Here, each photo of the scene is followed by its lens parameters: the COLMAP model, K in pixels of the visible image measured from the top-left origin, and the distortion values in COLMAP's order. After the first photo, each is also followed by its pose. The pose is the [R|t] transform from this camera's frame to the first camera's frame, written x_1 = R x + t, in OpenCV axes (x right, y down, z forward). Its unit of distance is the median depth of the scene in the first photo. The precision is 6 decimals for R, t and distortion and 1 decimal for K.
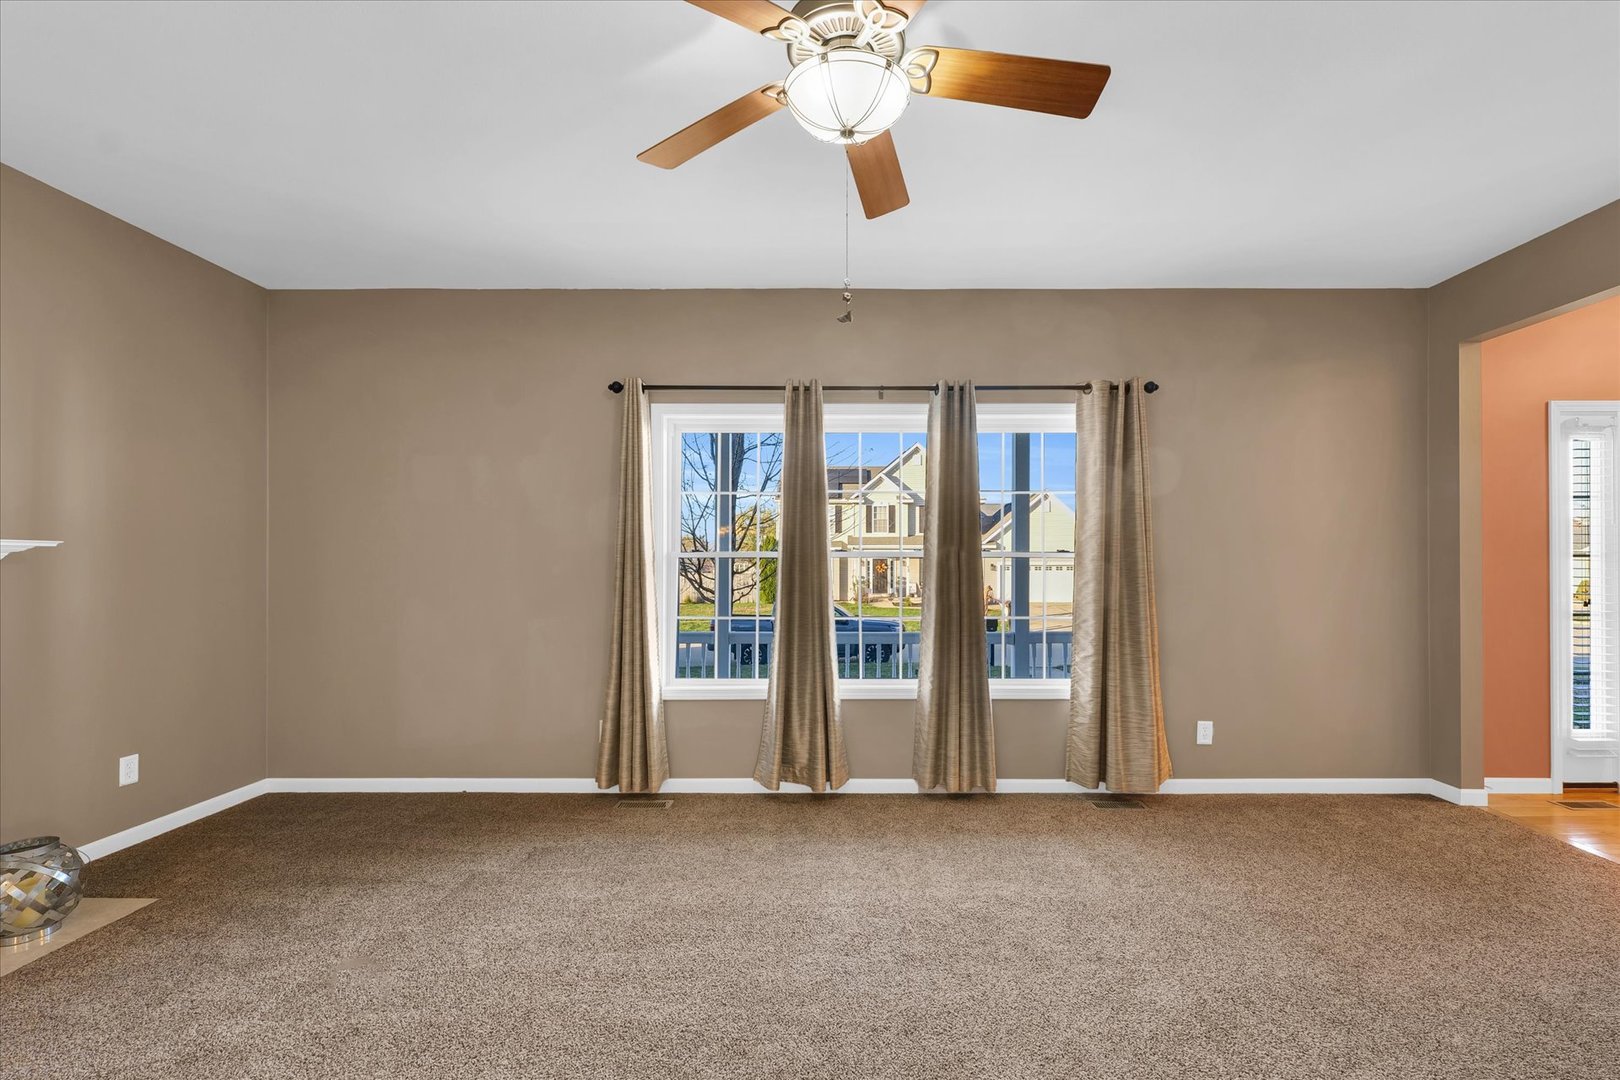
lens RADIAL K [[695.9, 0, 841.2], [0, 695.9, 554.0], [0, 0, 1]] dist [0.002206, 0.000531]
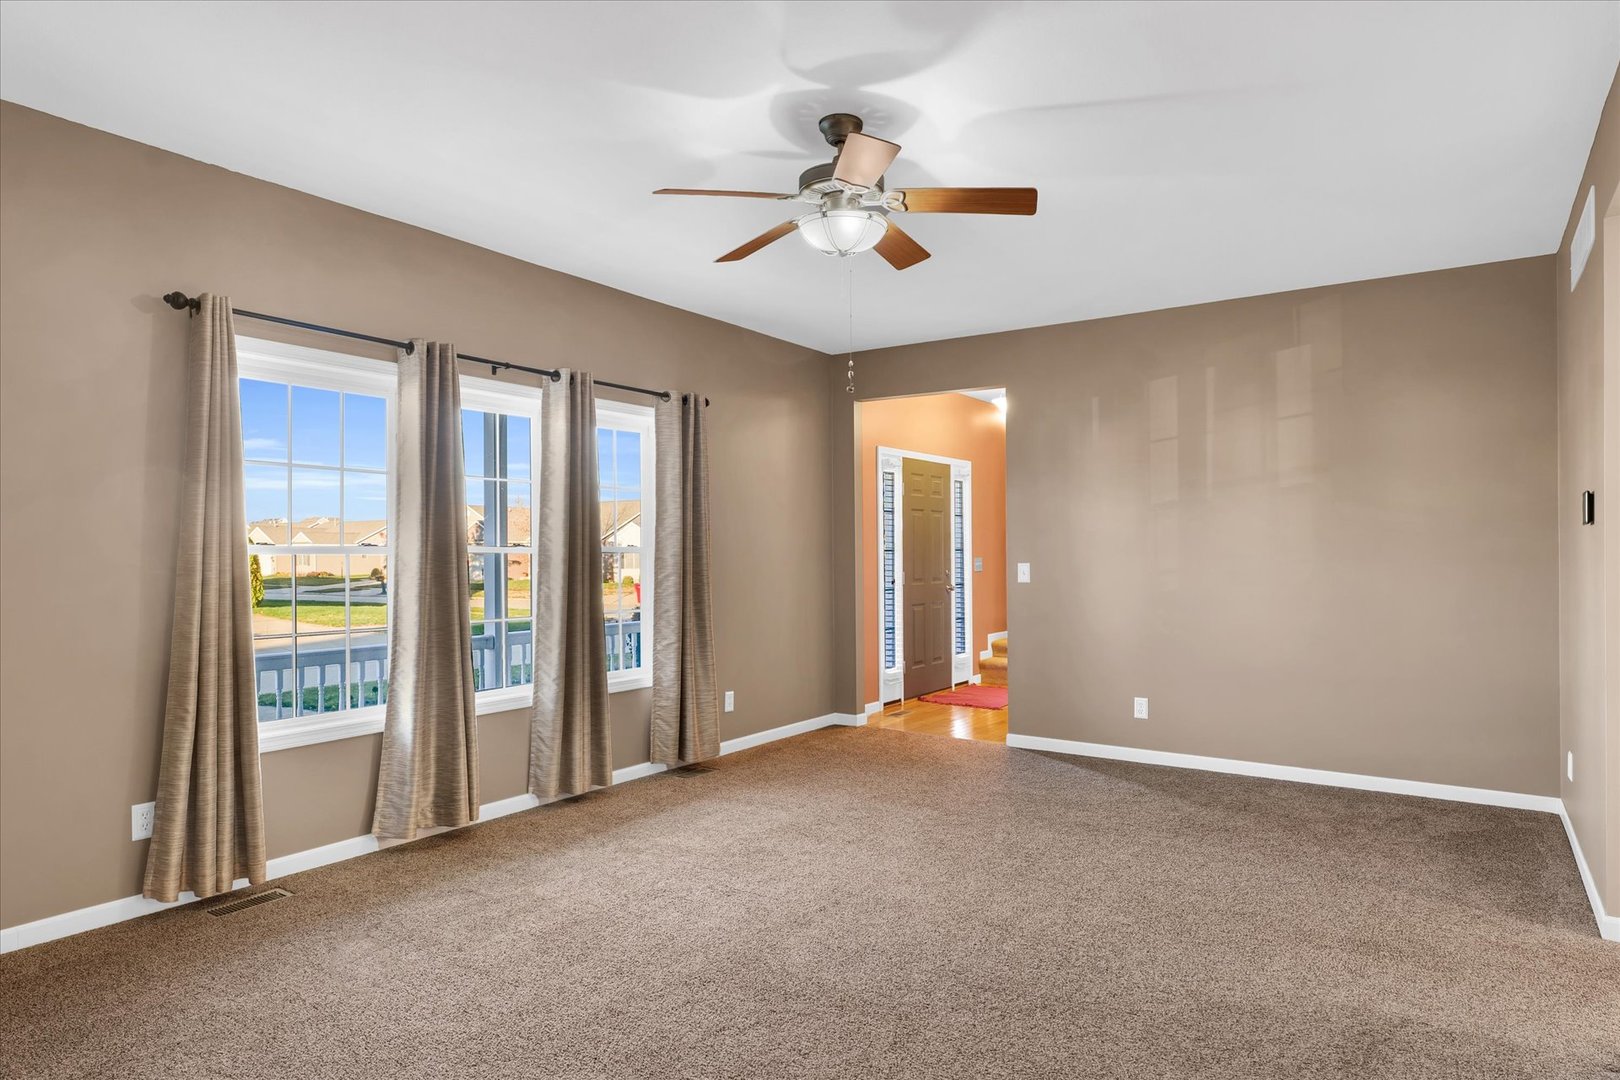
lens RADIAL K [[882.1, 0, 814.7], [0, 882.1, 540.8], [0, 0, 1]] dist [-0.000415, 0.000968]
pose [[0.590979, 0.009085, 0.806635, -0.629817], [-0.001383, 0.999947, -0.010249, 0.000436], [-0.806685, 0.004942, 0.590960, 0.003332]]
